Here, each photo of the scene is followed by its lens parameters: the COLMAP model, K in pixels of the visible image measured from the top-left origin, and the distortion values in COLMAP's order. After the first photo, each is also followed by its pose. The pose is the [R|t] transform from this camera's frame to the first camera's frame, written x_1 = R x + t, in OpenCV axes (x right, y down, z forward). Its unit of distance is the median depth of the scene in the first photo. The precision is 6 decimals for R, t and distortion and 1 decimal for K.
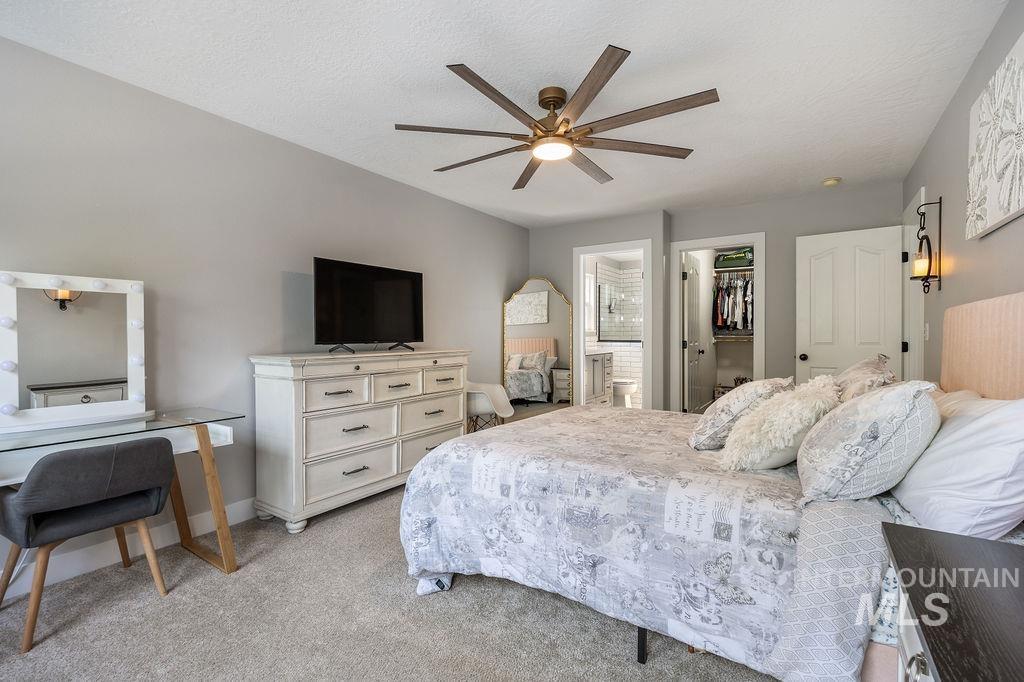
lens RADIAL K [[457.9, 0, 510.2], [0, 457.9, 338.9], [0, 0, 1]] dist [0.004583, -0.001055]
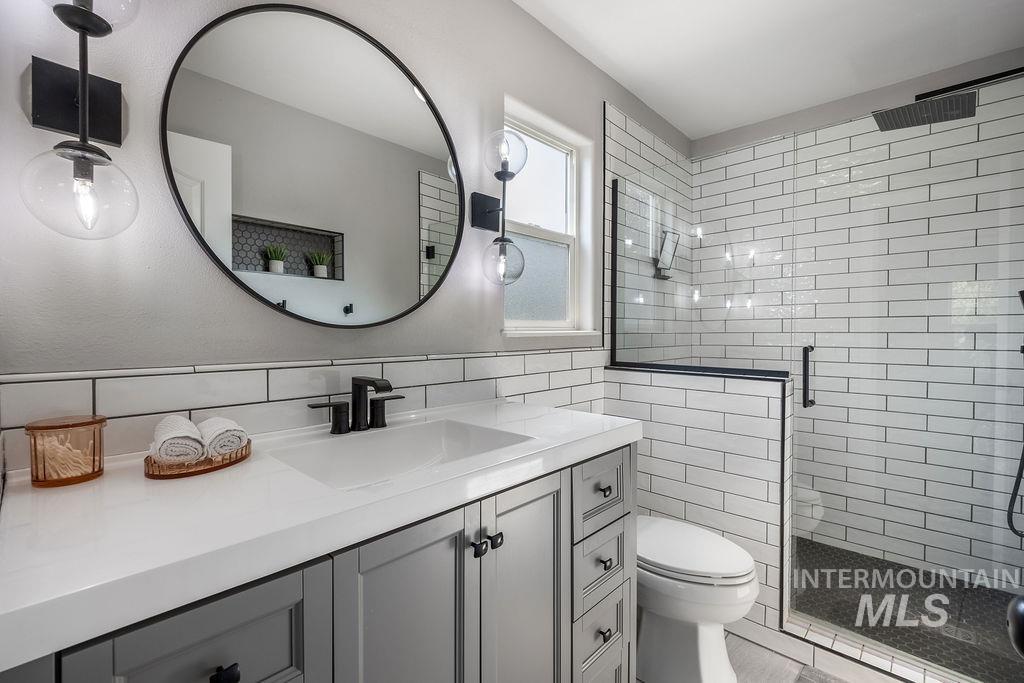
lens RADIAL K [[457.9, 0, 510.2], [0, 457.9, 339.4], [0, 0, 1]] dist [0.004583, -0.001055]
pose [[0.986358, 0.006787, -0.164476, 0.166739], [-0.005592, 0.999954, 0.007730, -0.014086], [0.164521, -0.006704, 0.986351, 0.650653]]
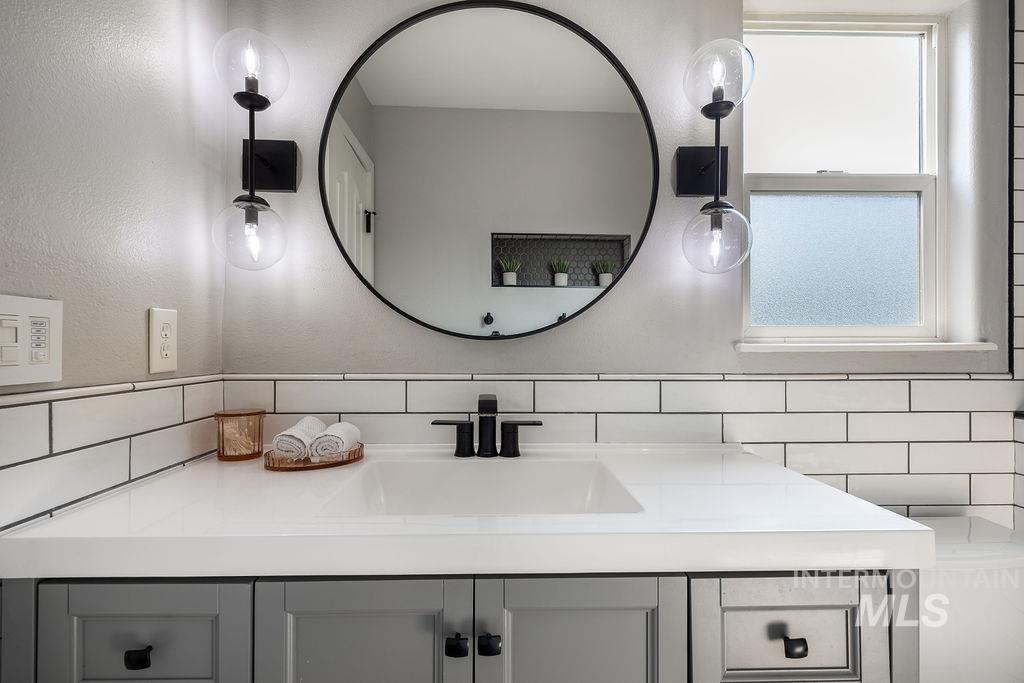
lens RADIAL K [[506.8, 0, 510.3], [0, 506.8, 345.1], [0, 0, 1]] dist [-0.000464, 0.000325]
pose [[0.573220, -0.000271, -0.819401, 0.217310], [-0.012246, 0.999885, -0.008897, -0.013365], [0.819310, 0.015134, 0.573151, 0.714869]]
